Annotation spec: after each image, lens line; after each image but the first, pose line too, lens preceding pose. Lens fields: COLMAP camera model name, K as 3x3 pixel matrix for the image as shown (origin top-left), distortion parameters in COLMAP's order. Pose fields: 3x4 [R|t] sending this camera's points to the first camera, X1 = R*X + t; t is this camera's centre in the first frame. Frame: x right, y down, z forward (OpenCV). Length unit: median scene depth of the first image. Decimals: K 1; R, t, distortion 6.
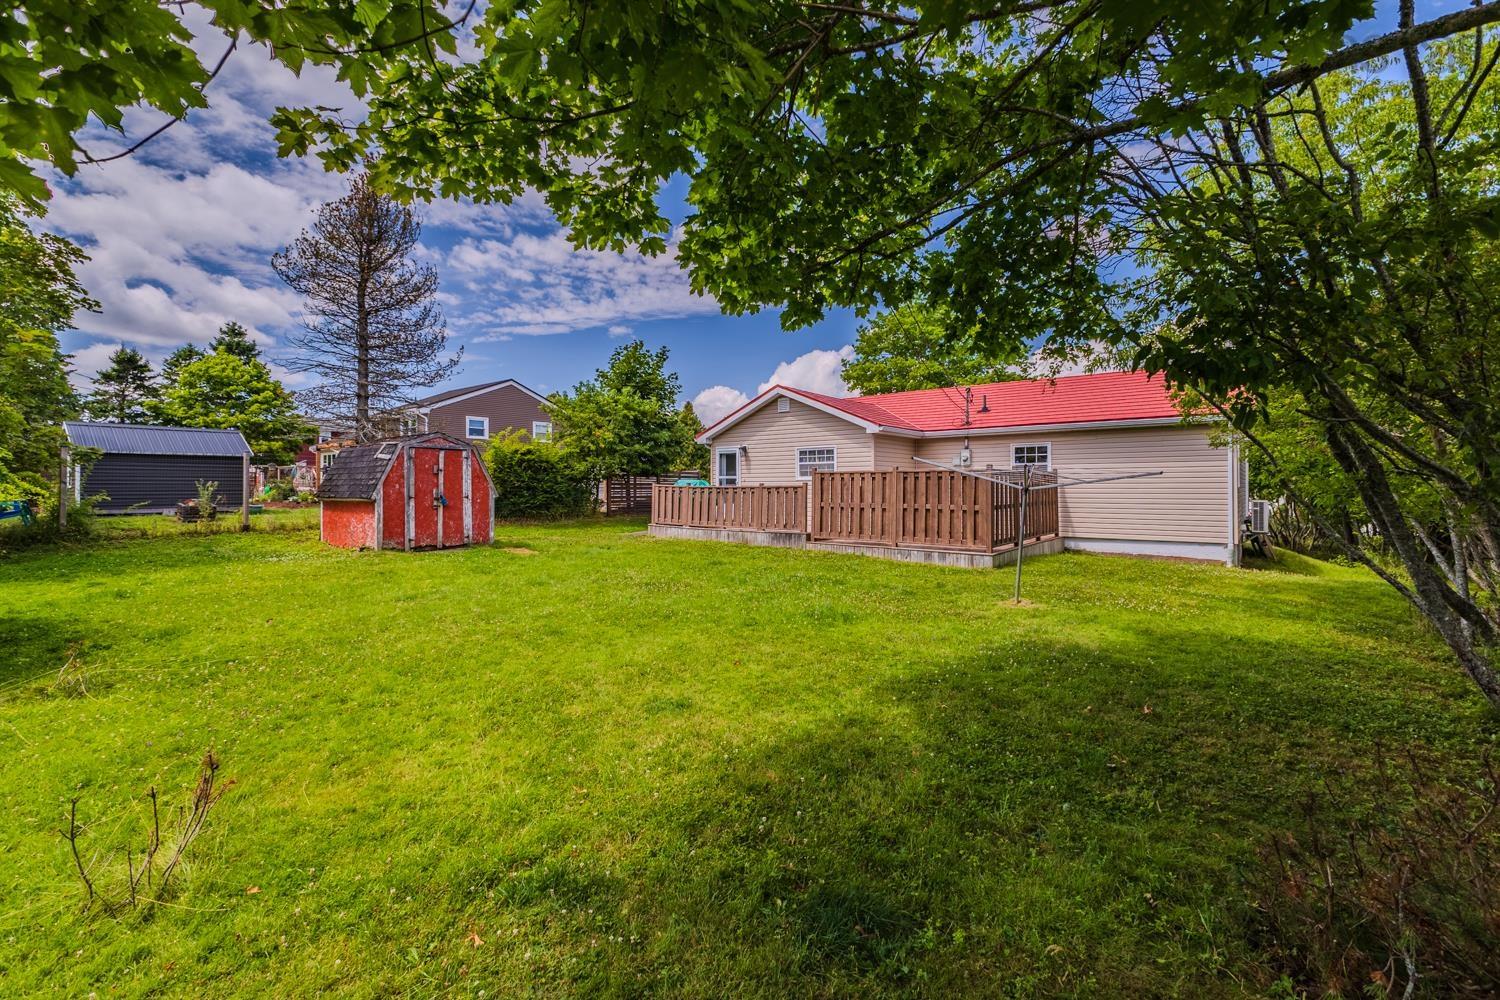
lens RADIAL K [[633.5, 0, 754.9], [0, 633.5, 482.9], [0, 0, 1]] dist [0.000491, 0.000005]
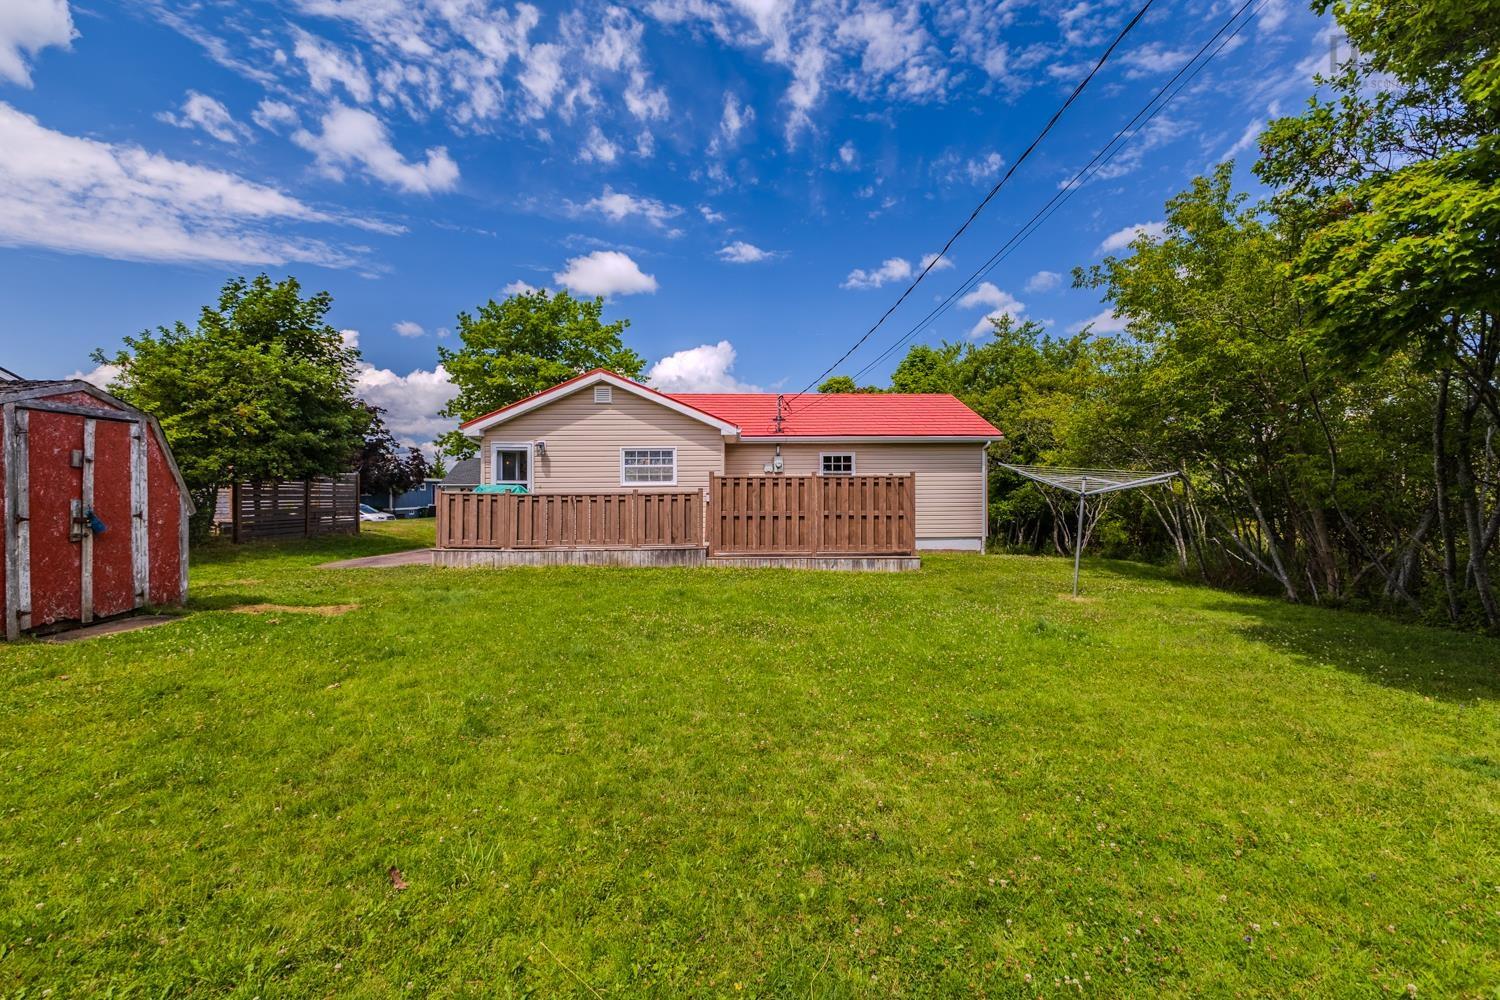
lens RADIAL K [[633.5, 0, 754.9], [0, 633.5, 482.9], [0, 0, 1]] dist [0.000491, 0.000005]
pose [[0.761064, 0.008486, 0.648621, -0.366018], [0.000229, 0.999911, -0.013351, 0.003030], [-0.648677, 0.010309, 0.760994, 0.267726]]
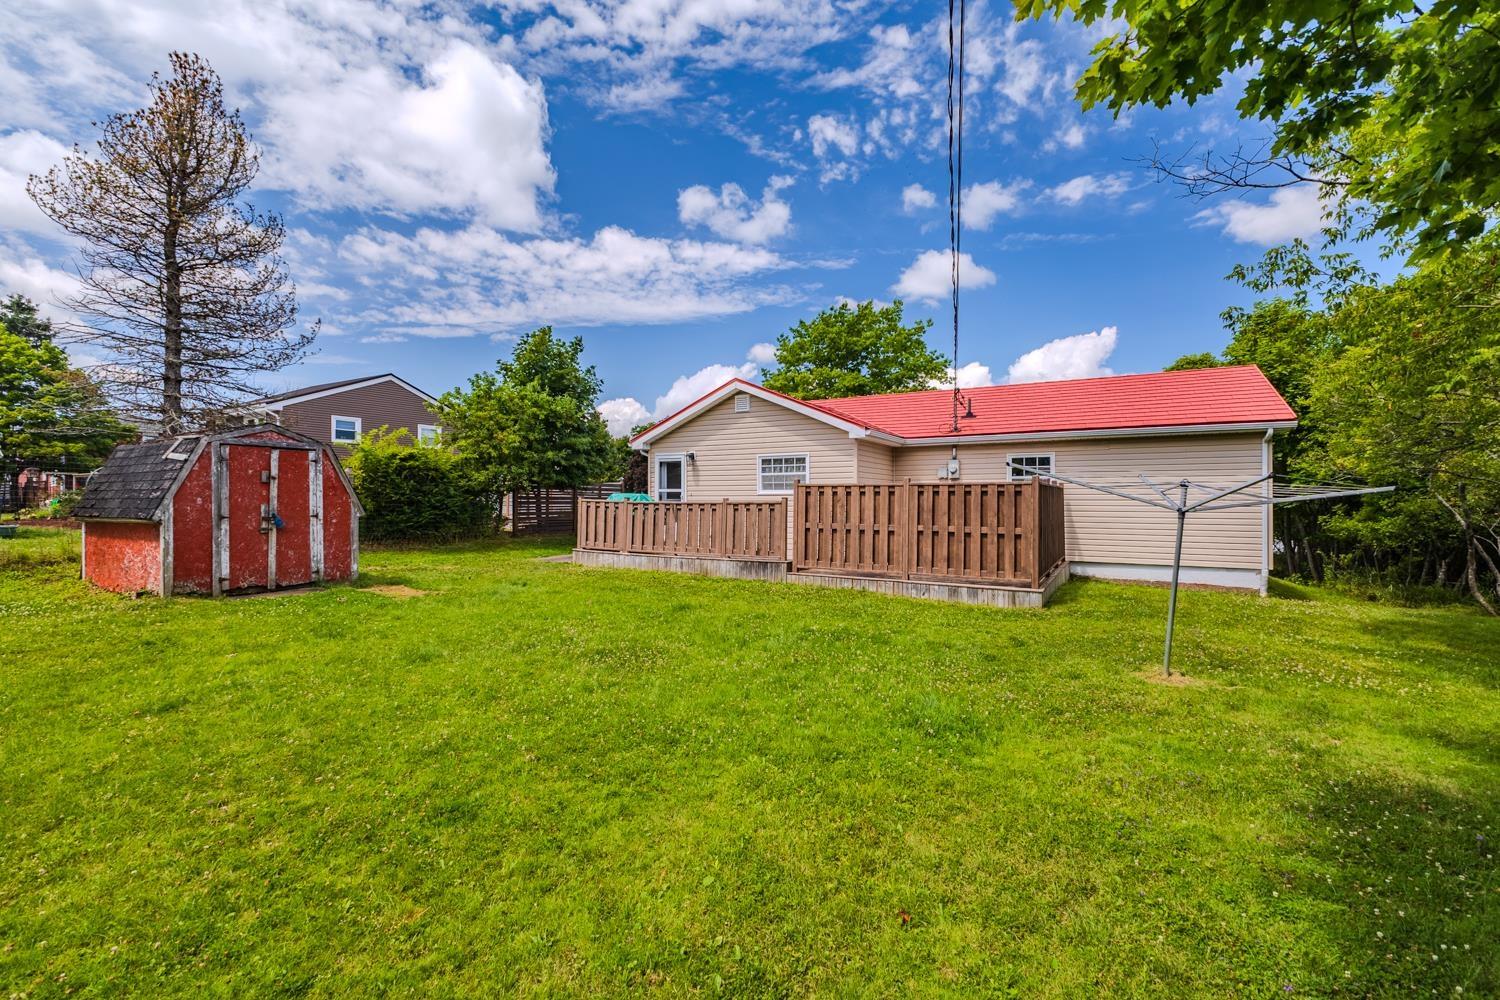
lens RADIAL K [[631.1, 0, 755.5], [0, 631.1, 500.5], [0, 0, 1]] dist [0.008174, -0.000377]
pose [[0.988404, 0.003709, 0.151802, -0.067004], [-0.004626, 0.999973, 0.005686, -0.001195], [-0.151777, -0.006323, 0.988395, 0.199200]]
